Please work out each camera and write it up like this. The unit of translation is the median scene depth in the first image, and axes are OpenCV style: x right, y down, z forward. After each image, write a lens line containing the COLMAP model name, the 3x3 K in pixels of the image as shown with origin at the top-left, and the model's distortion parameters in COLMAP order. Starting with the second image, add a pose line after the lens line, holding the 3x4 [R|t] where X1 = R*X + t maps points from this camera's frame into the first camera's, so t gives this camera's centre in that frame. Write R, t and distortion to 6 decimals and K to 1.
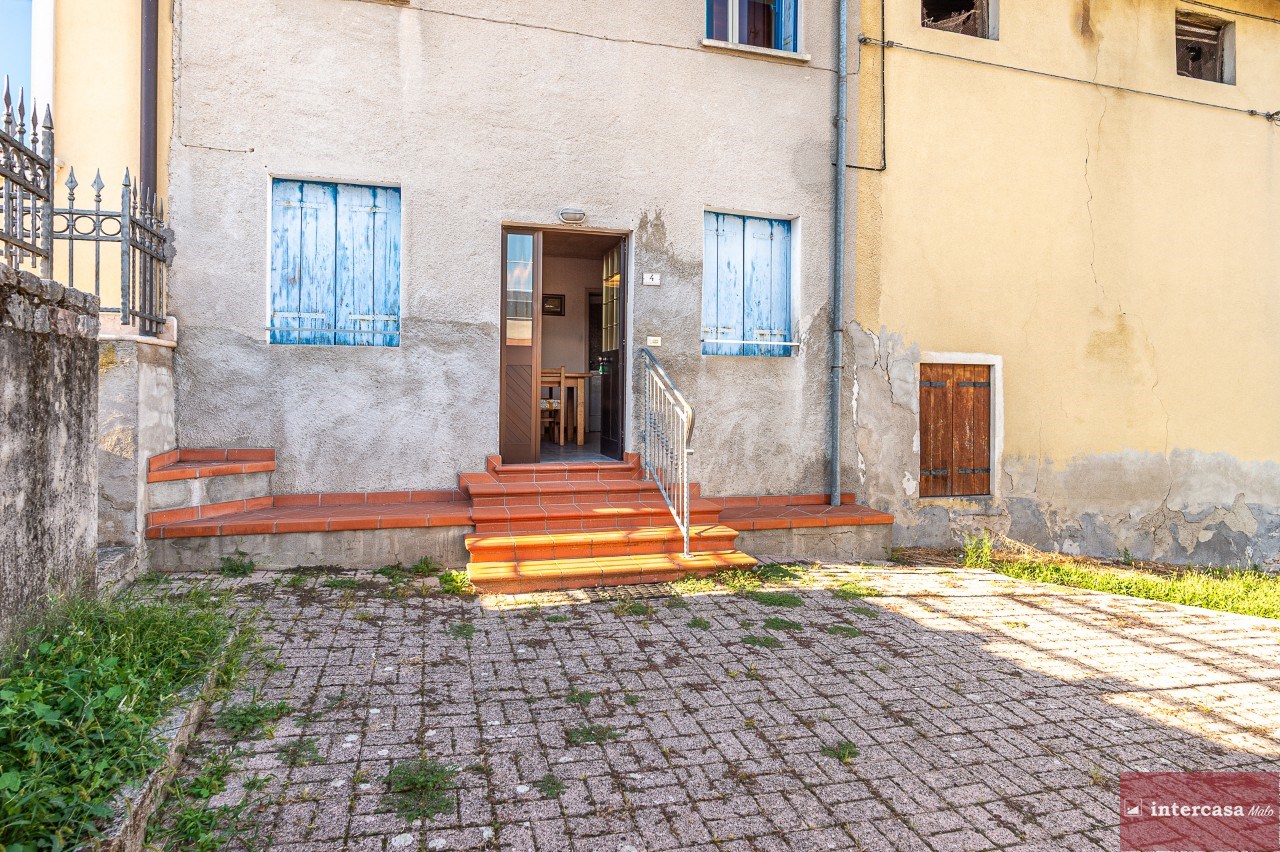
lens RADIAL K [[736.4, 0, 624.2], [0, 736.4, 388.1], [0, 0, 1]] dist [-0.005112, 0.001339]
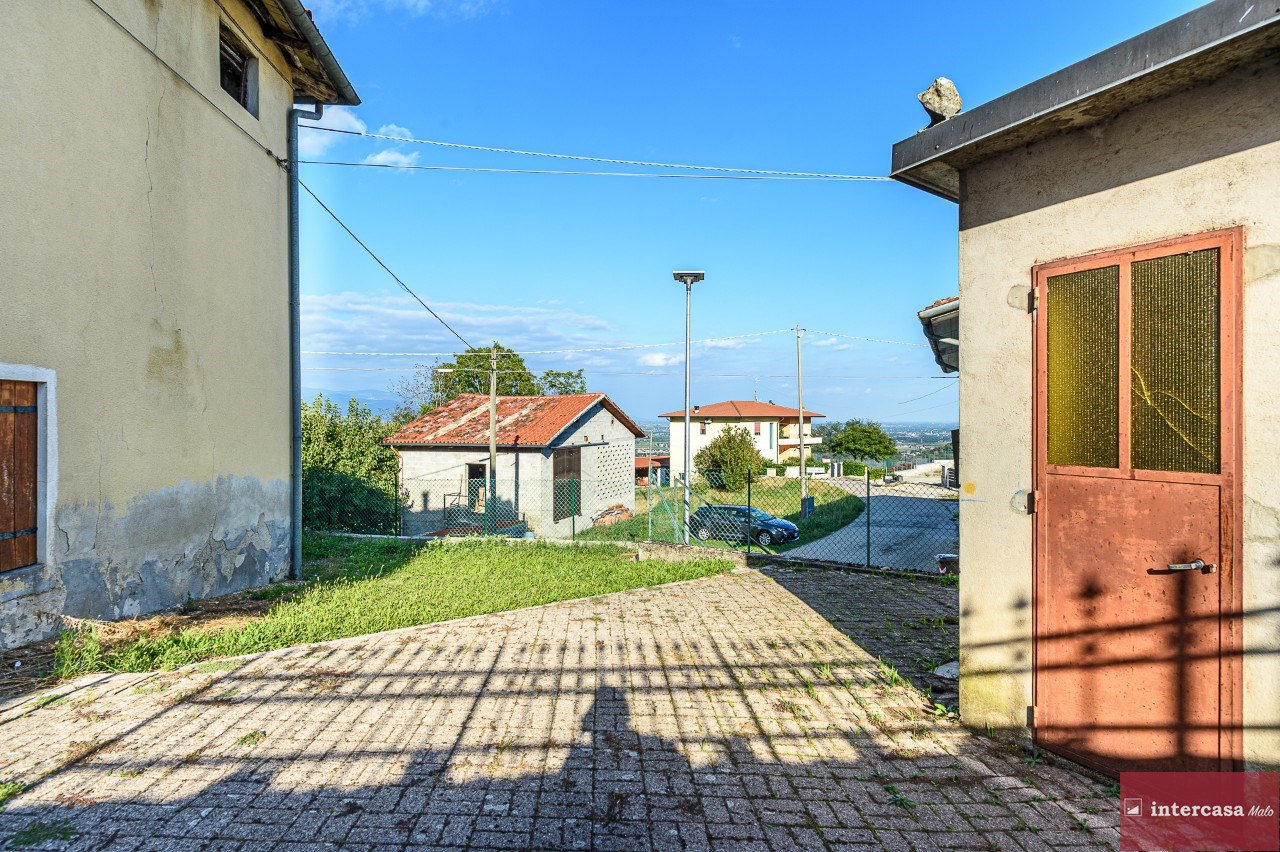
lens RADIAL K [[736.4, 0, 634.0], [0, 736.4, 410.8], [0, 0, 1]] dist [-0.005112, 0.001339]
pose [[0.225789, -0.001636, 0.974175, -0.065544], [-0.007745, 0.999964, 0.003475, -0.010551], [-0.974145, -0.008330, 0.225769, 0.269513]]
